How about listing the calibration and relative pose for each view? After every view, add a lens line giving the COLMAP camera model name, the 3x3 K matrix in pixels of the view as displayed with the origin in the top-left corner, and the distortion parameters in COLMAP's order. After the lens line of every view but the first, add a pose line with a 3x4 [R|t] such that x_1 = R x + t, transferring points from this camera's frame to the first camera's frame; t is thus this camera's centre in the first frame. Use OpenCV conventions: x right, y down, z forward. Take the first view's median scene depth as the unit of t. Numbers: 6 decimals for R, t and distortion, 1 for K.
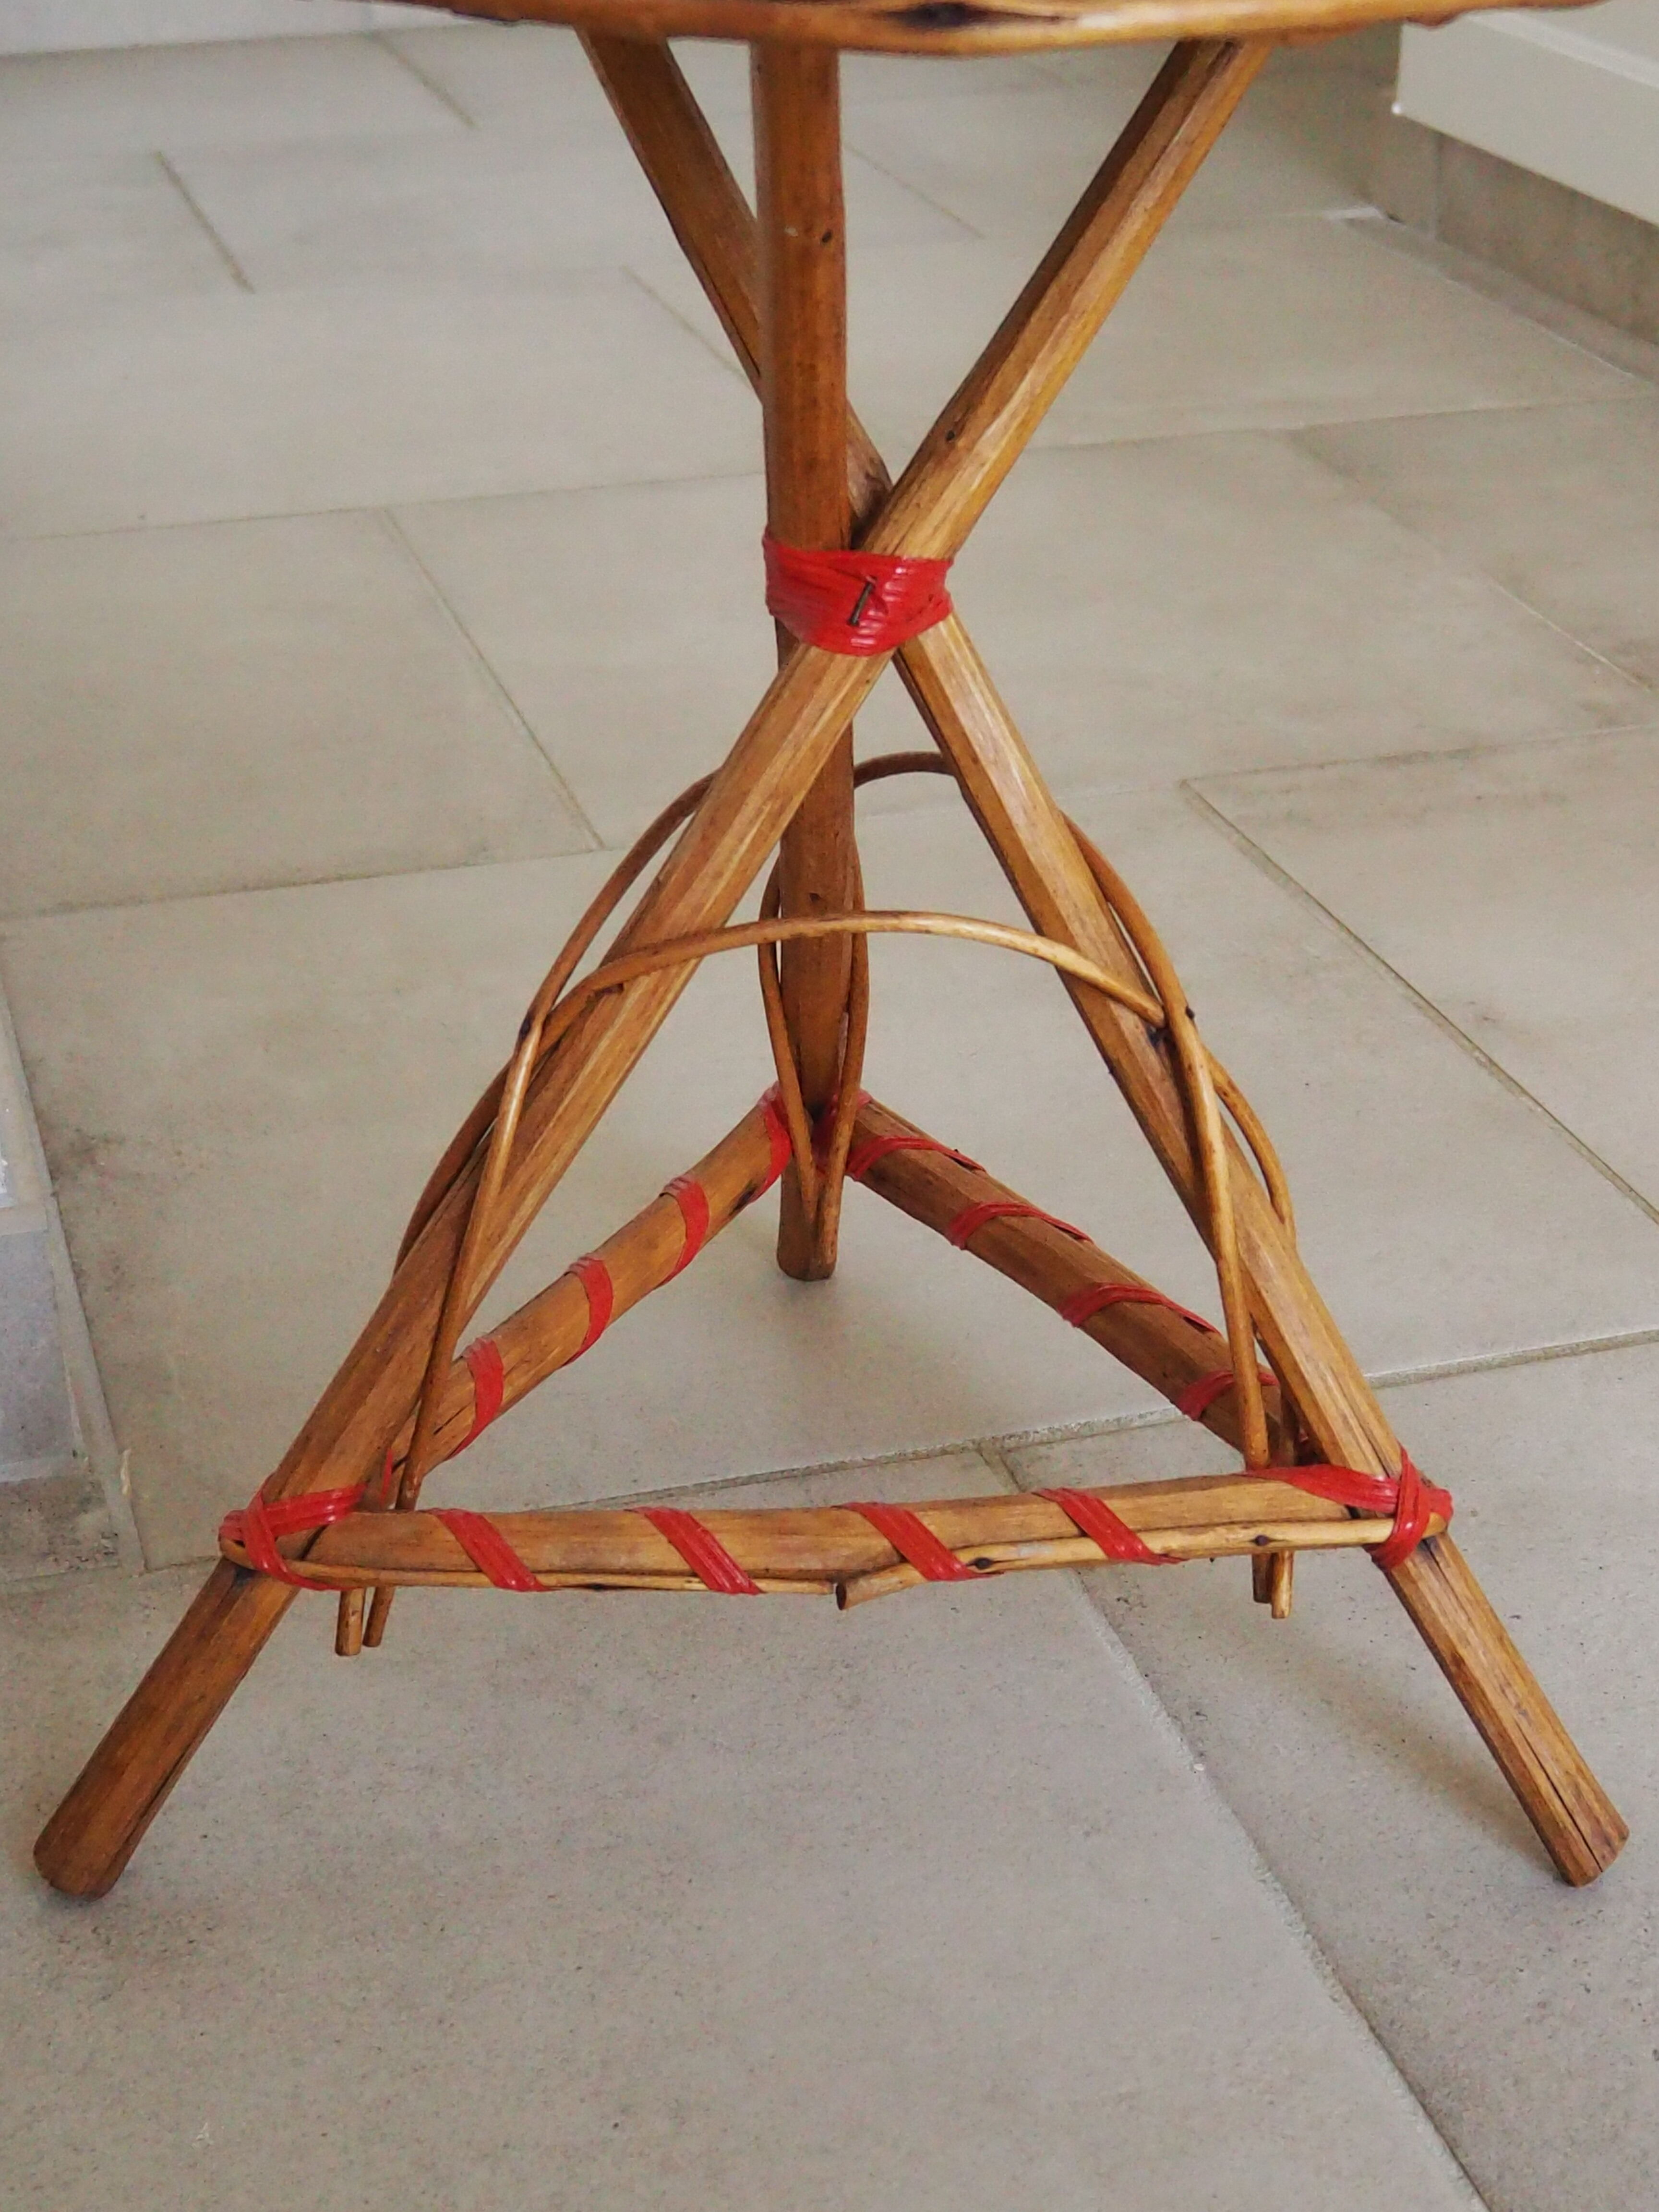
lens RADIAL K [[3804.0, 0, 829.5], [0, 3804.0, 1106.0], [0, 0, 1]] dist [-0.057148, 0.085222]
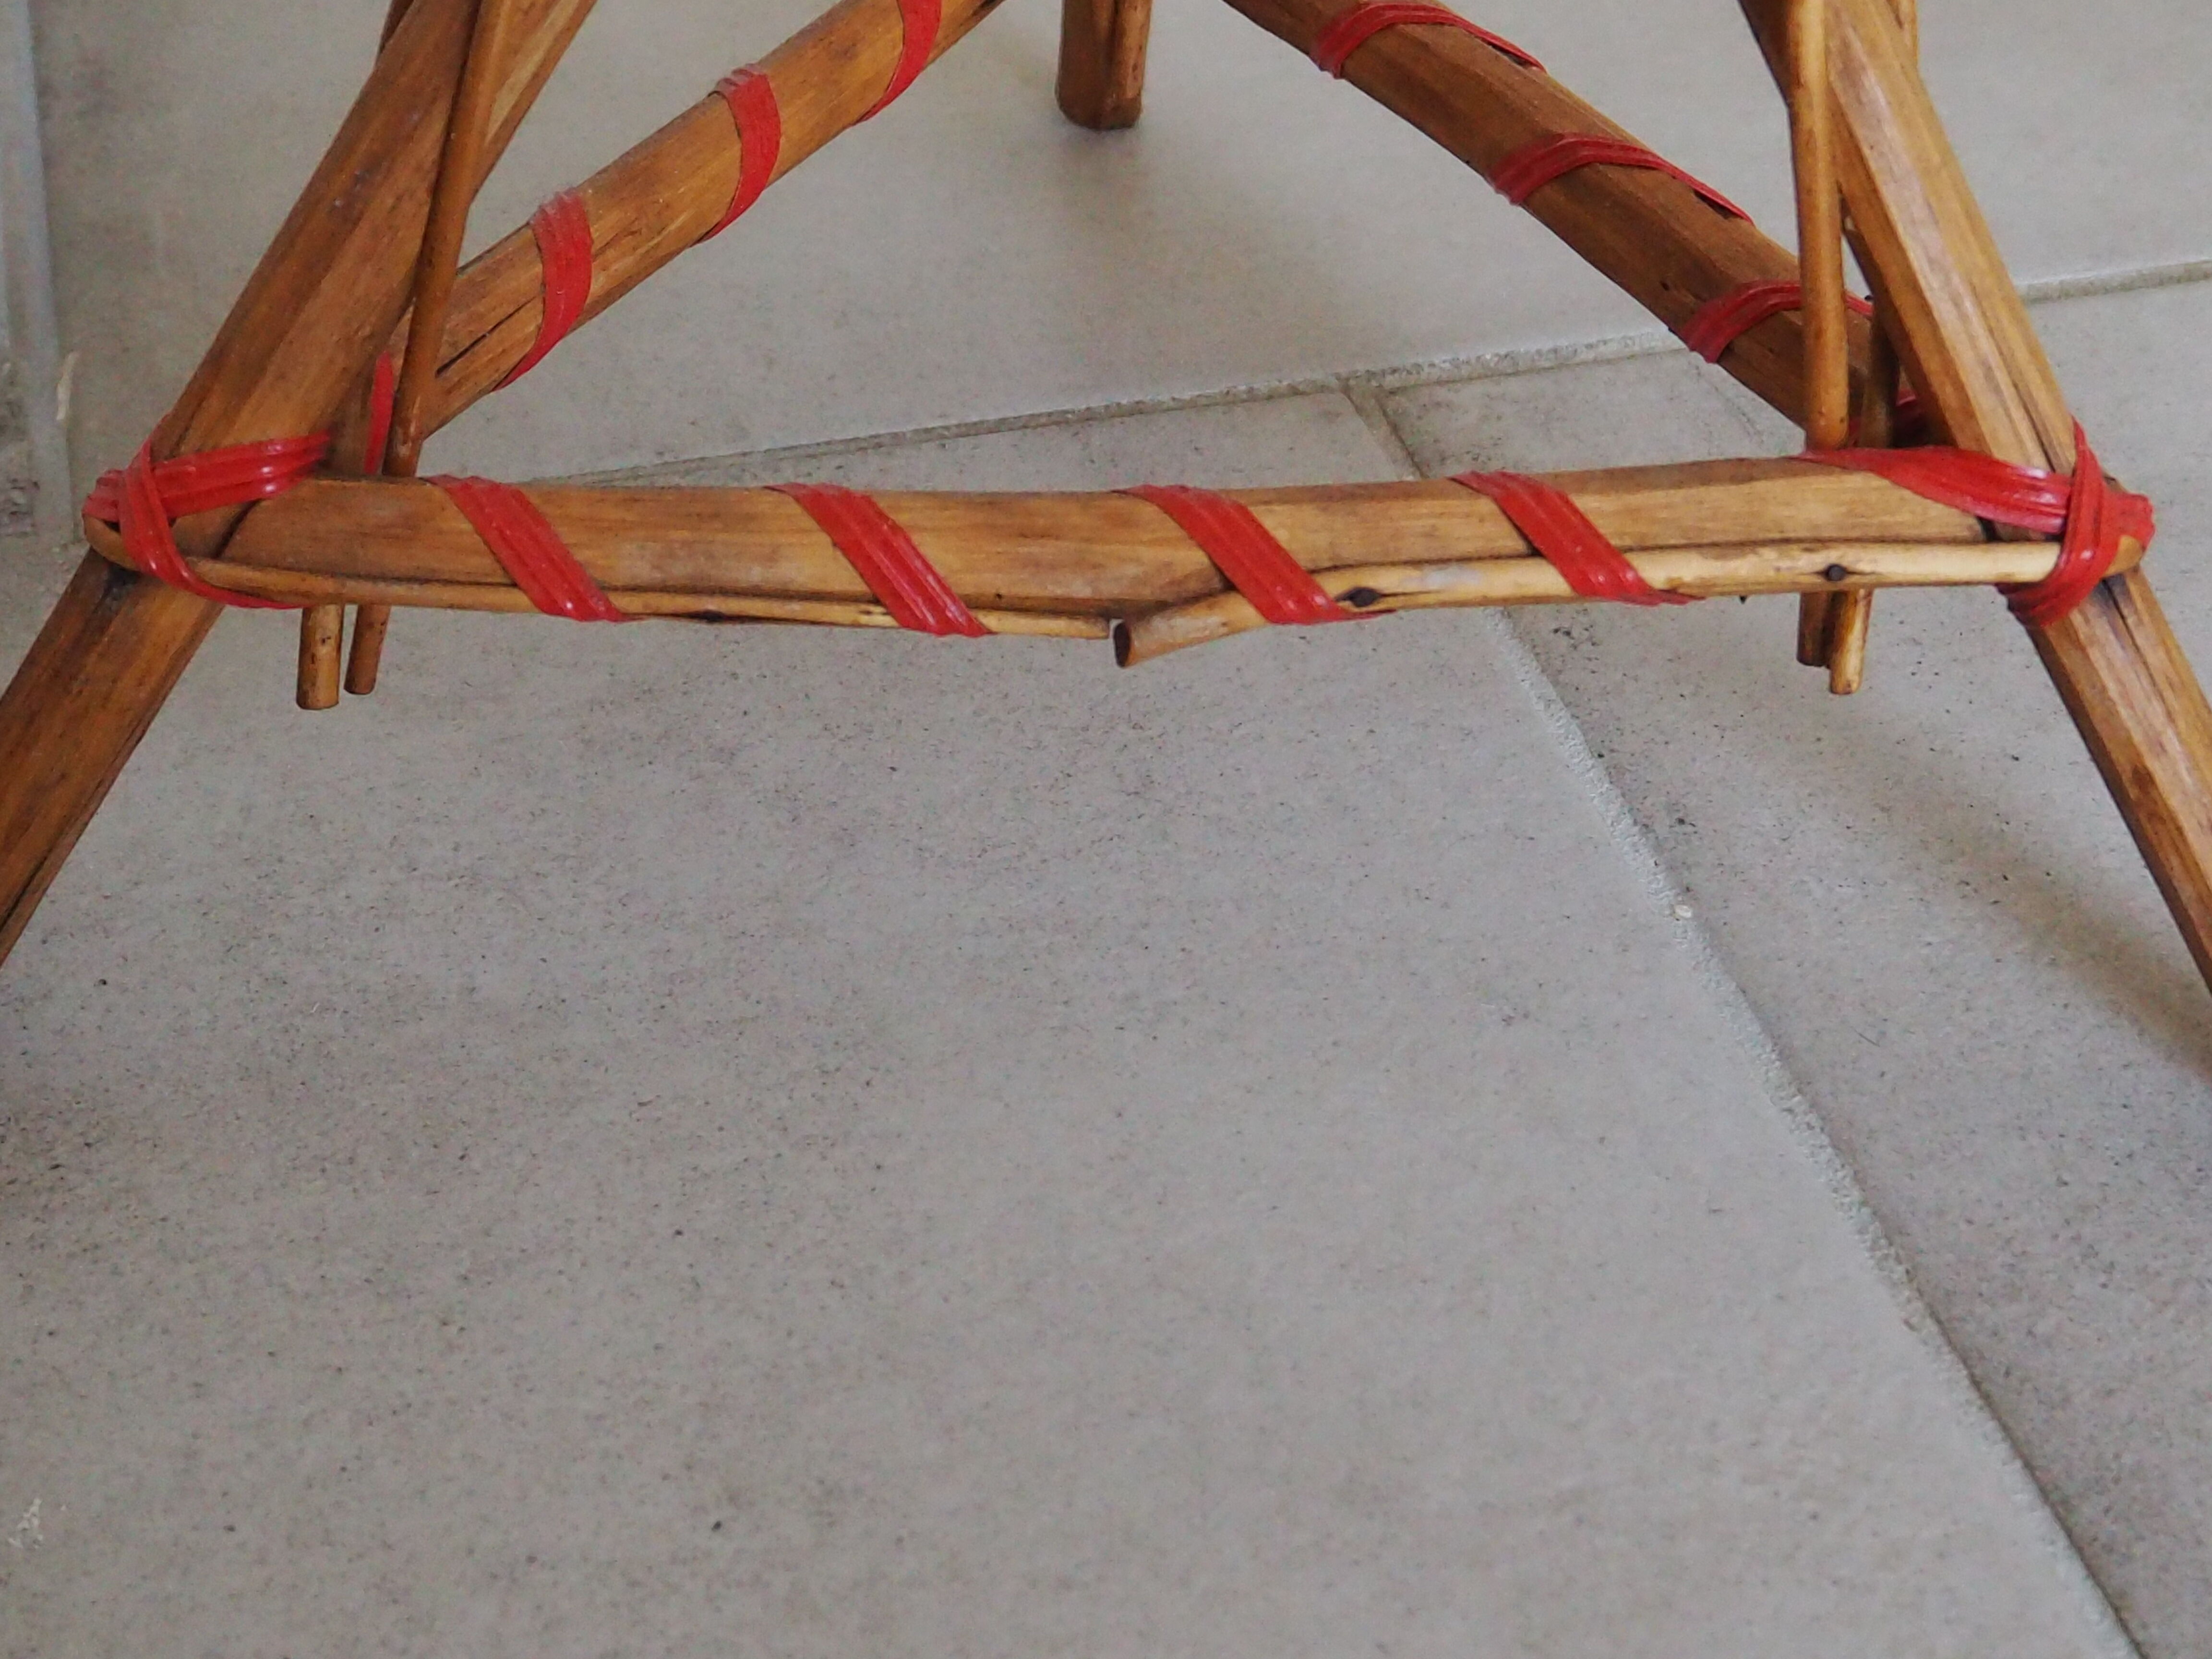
lens RADIAL K [[3804.0, 0, 1162.7], [0, 3804.0, 832.8], [0, 0, 1]] dist [-0.057148, 0.085222]
pose [[0.999568, 0.028668, 0.006510, 0.006272], [-0.029397, 0.976204, 0.214854, 0.029604], [-0.000195, -0.214952, 0.976625, 0.408884]]
